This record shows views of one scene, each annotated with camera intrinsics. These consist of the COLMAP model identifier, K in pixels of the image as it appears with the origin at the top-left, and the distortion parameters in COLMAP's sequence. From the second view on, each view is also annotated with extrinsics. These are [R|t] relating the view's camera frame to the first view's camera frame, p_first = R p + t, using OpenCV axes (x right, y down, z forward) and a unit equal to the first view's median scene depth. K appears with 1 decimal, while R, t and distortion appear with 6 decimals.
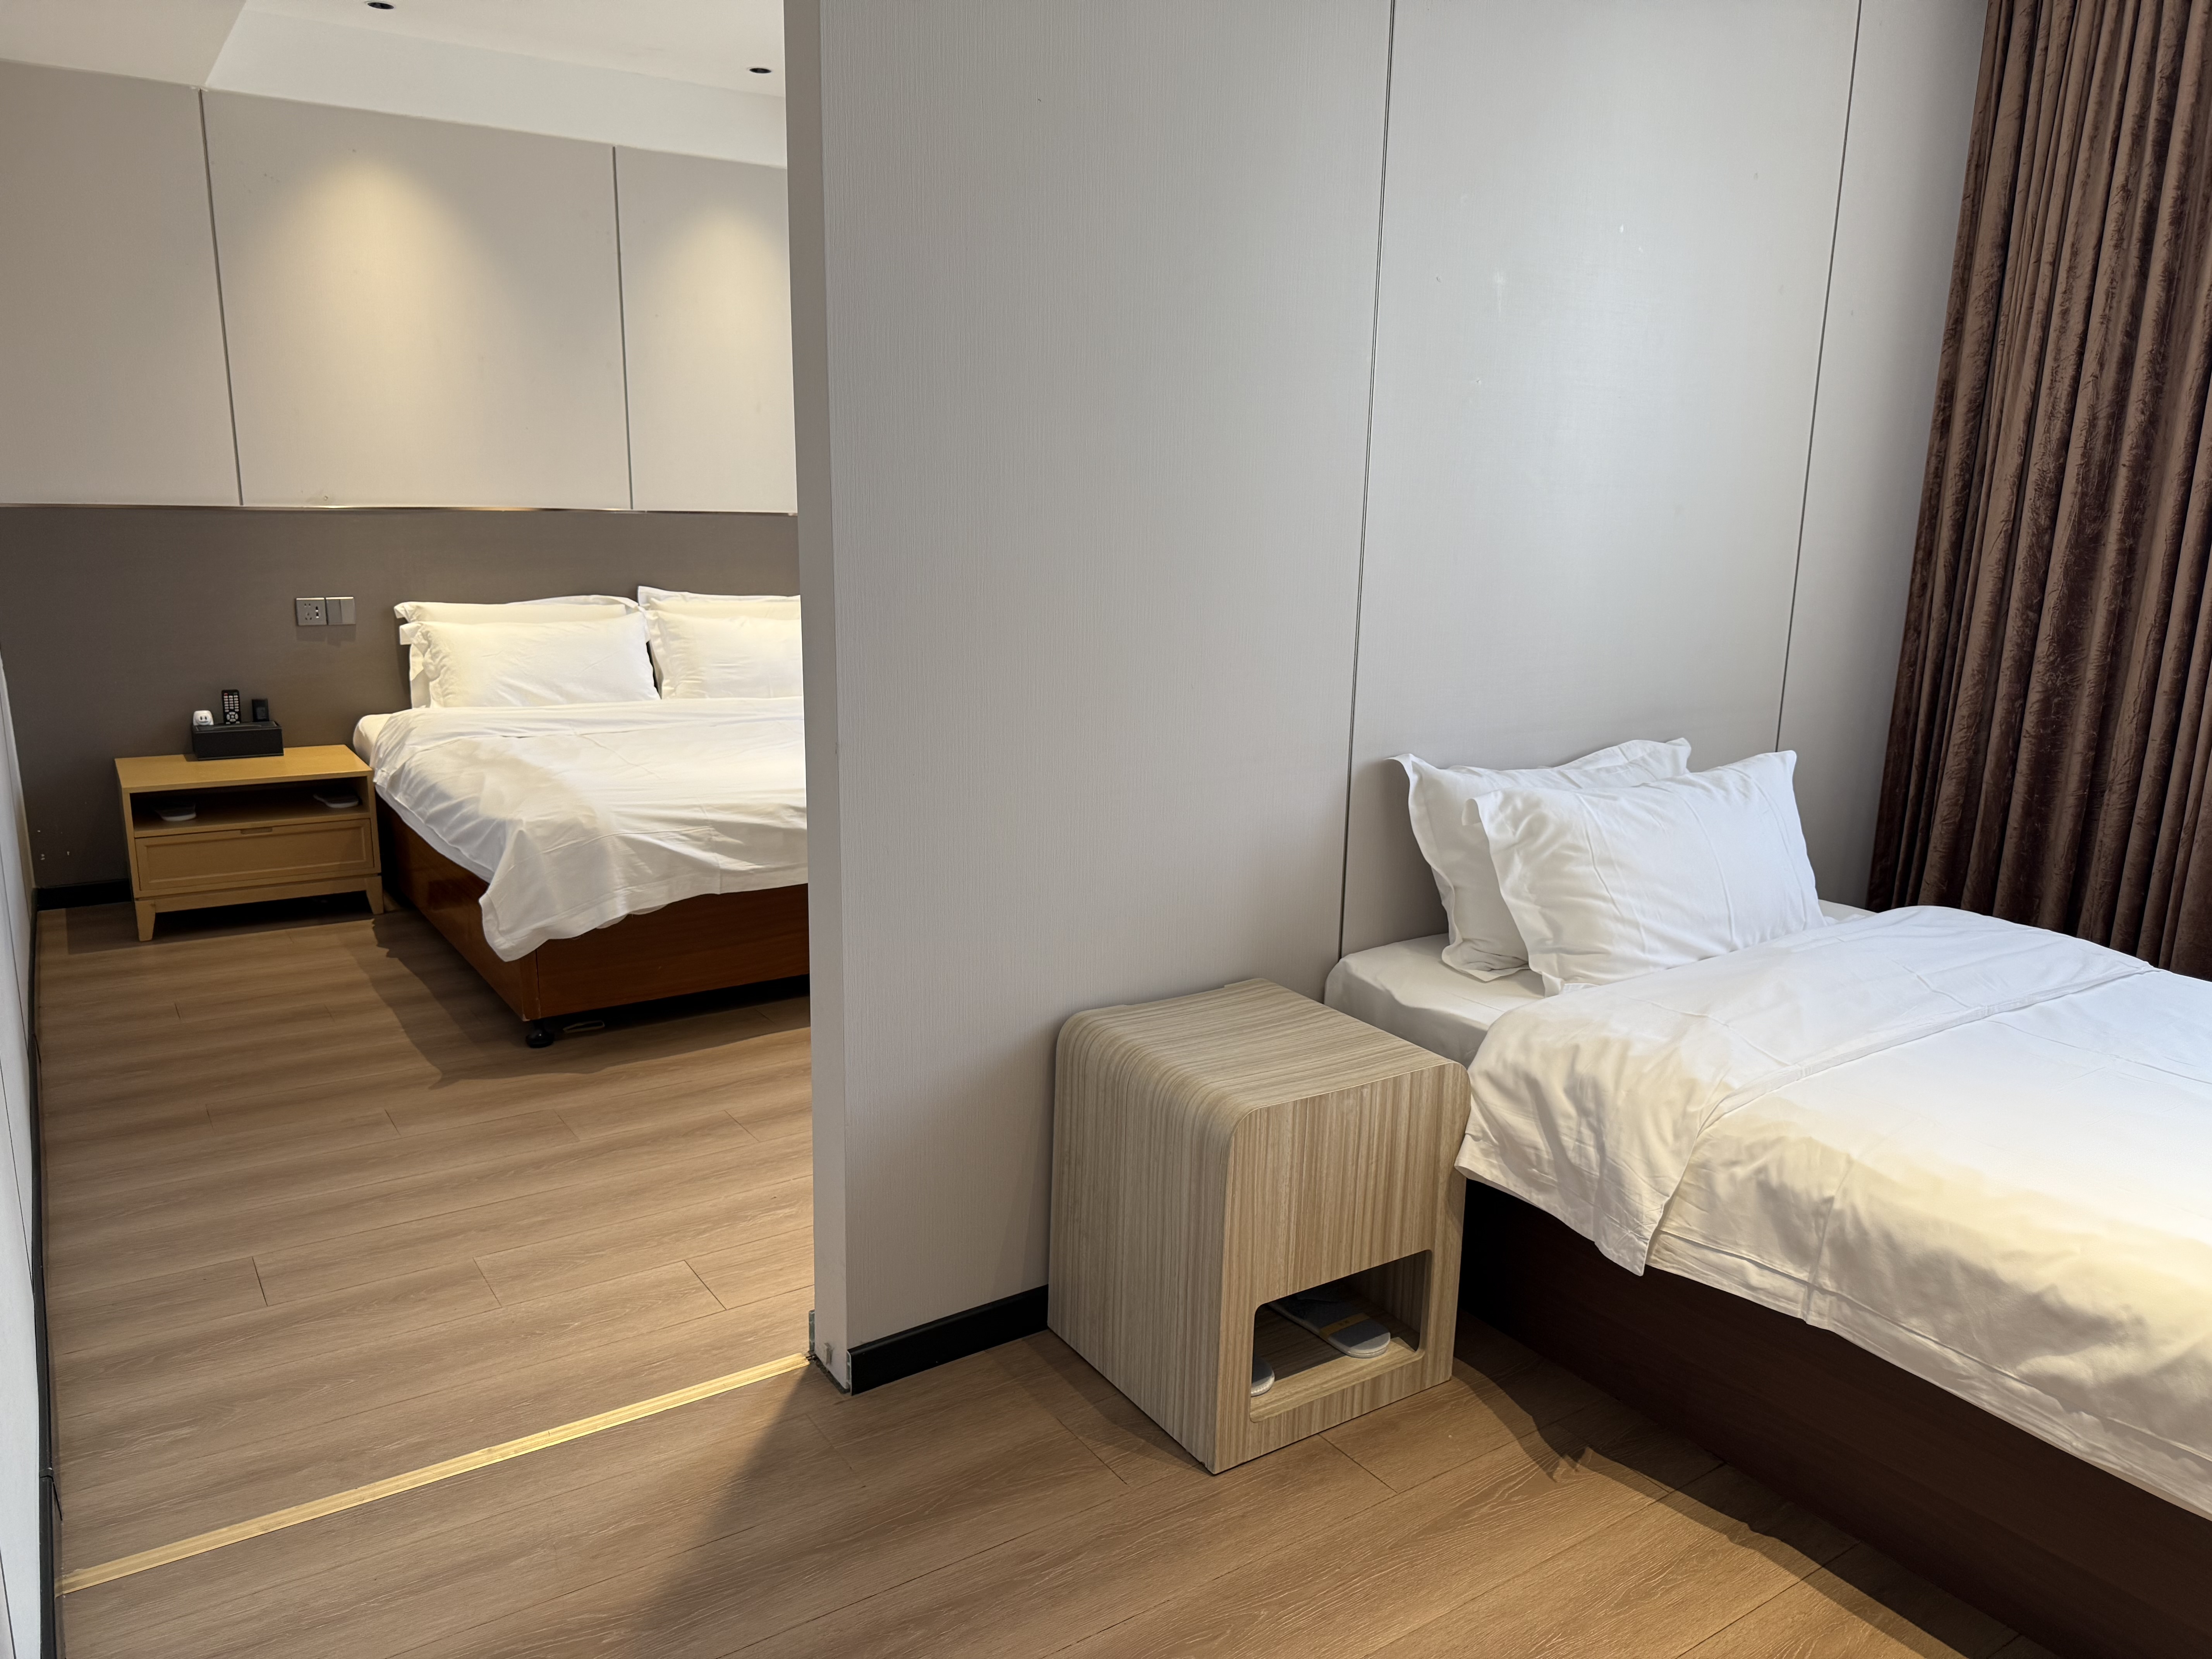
lens RADIAL K [[1565.9, 0, 1099.8], [0, 1565.9, 829.1], [0, 0, 1]] dist [-0.004140, -0.000007]
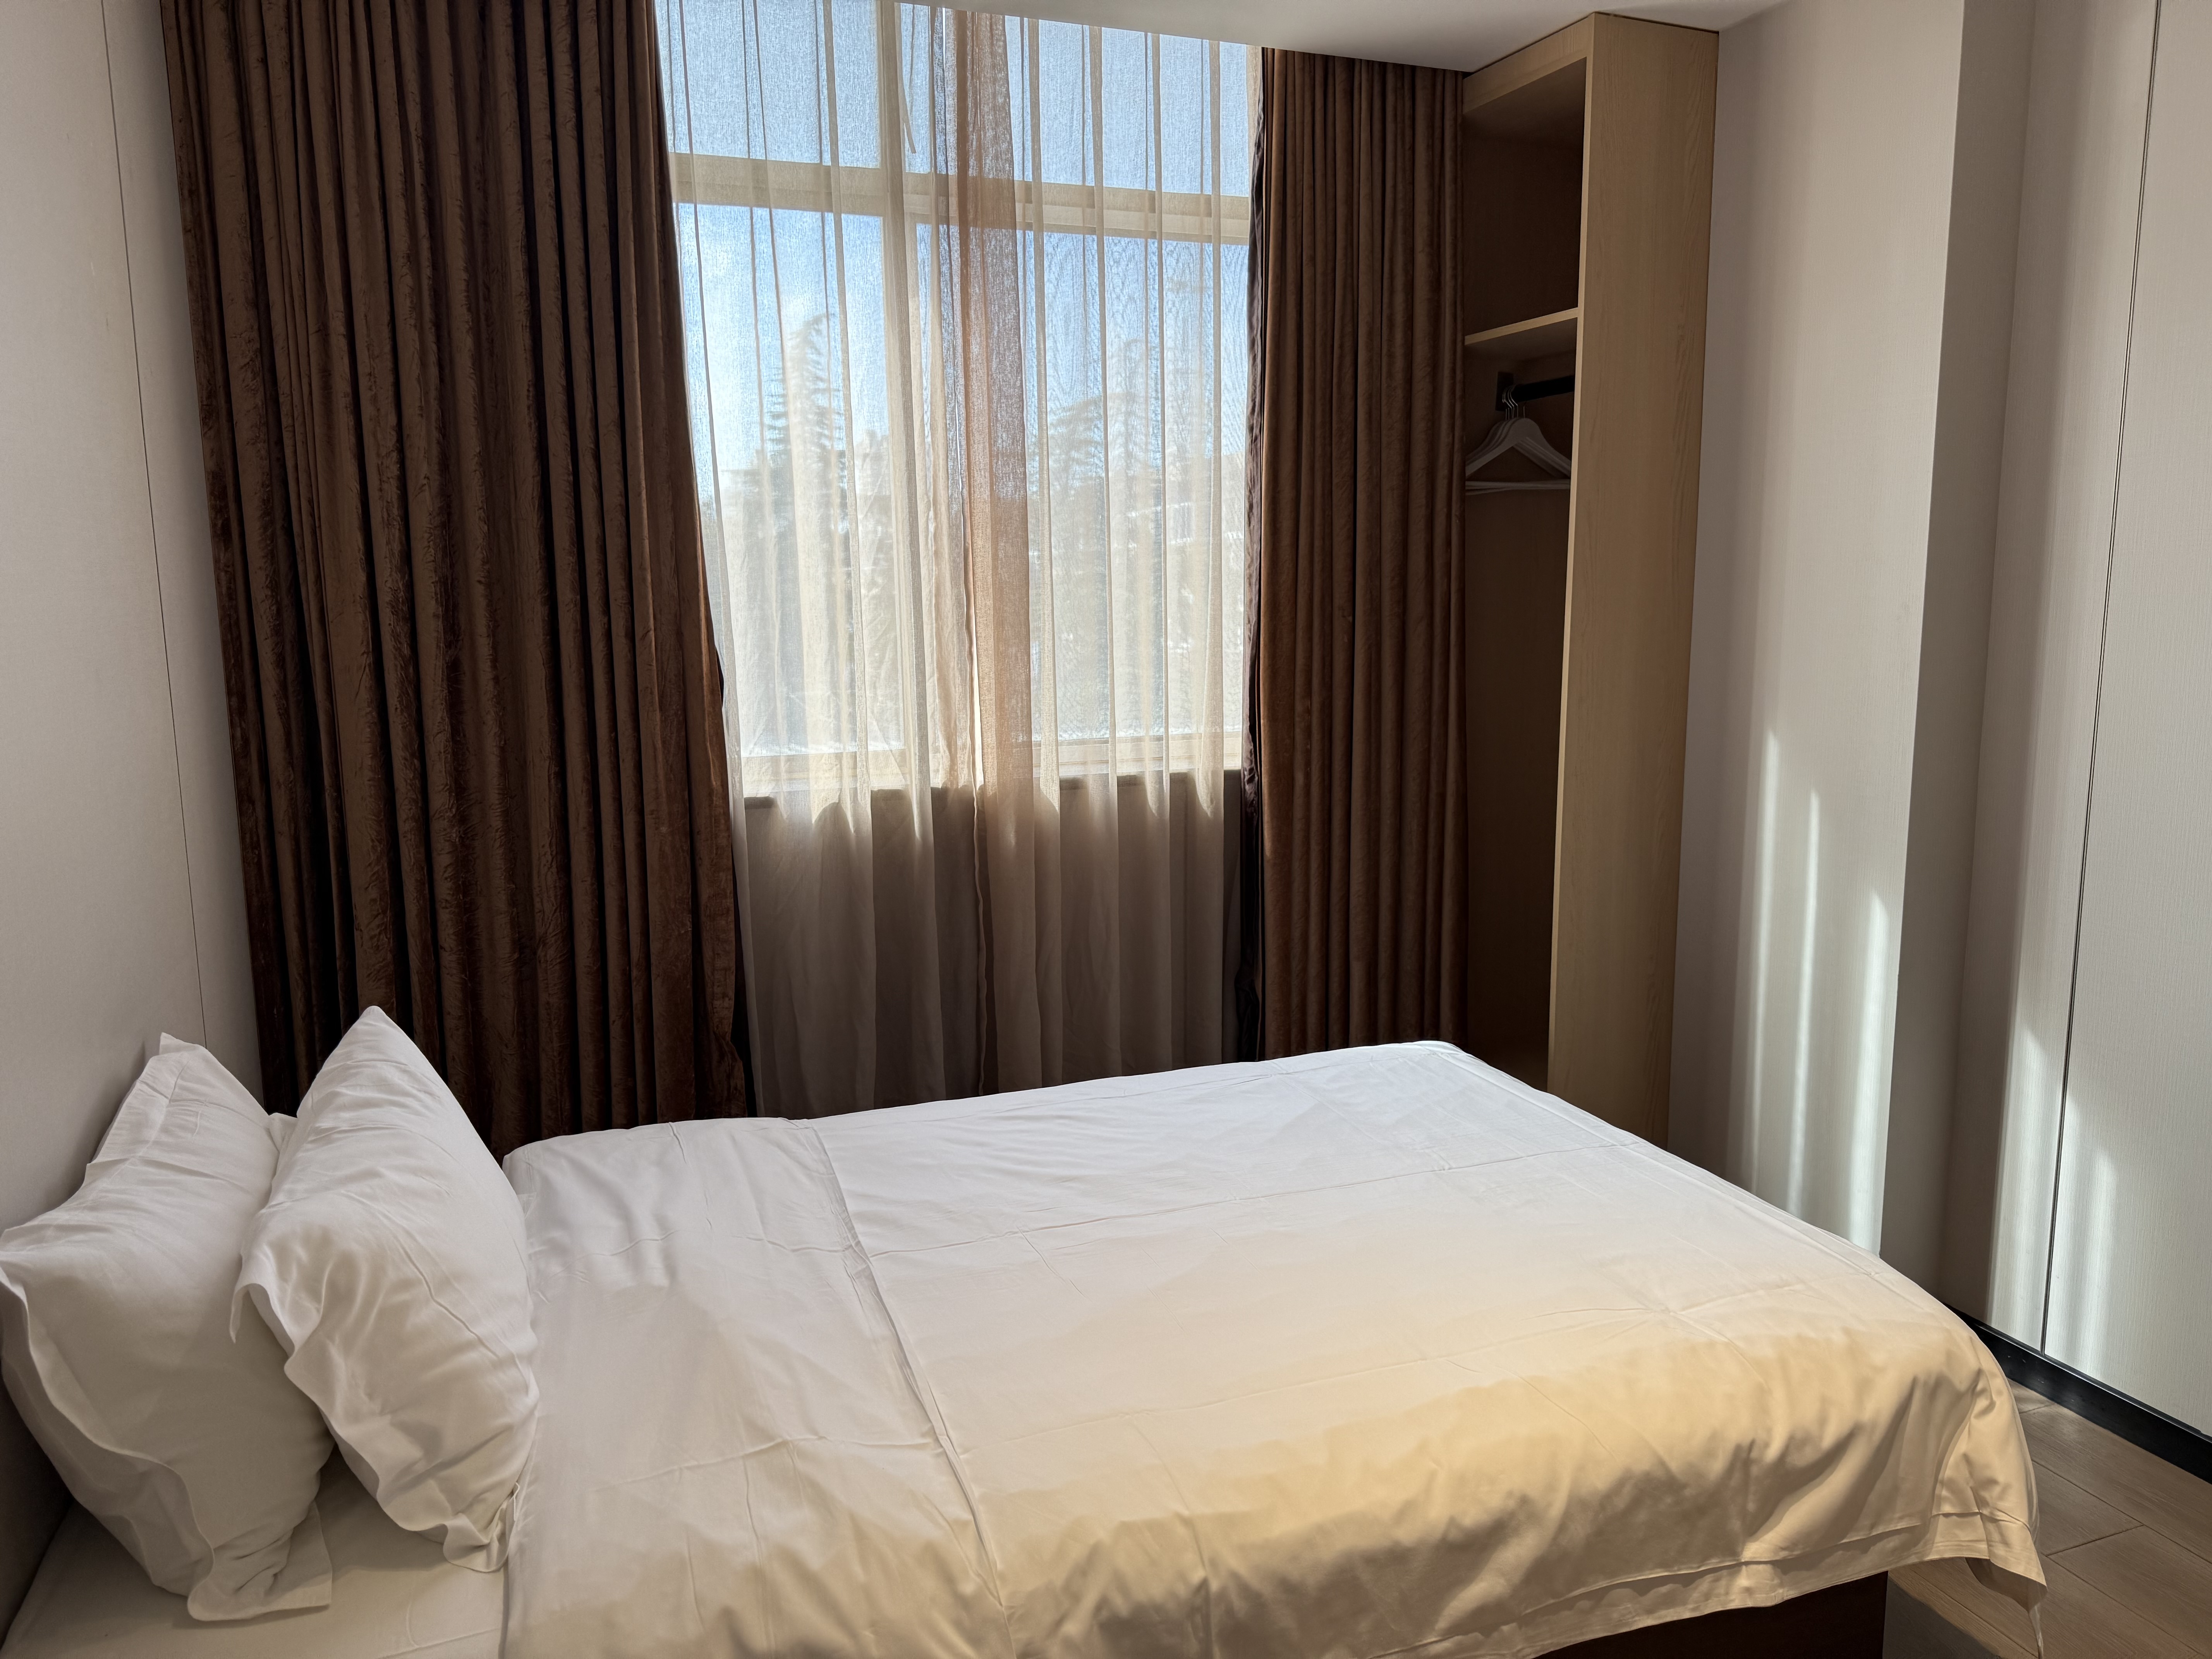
lens RADIAL K [[1565.9, 0, 1109.4], [0, 1565.9, 829.5], [0, 0, 1]] dist [-0.004140, -0.000007]
pose [[0.233040, -0.168621, 0.957737, -0.184682], [0.222767, 0.967921, 0.116210, -0.196645], [-0.946608, 0.186271, 0.263127, 0.747632]]
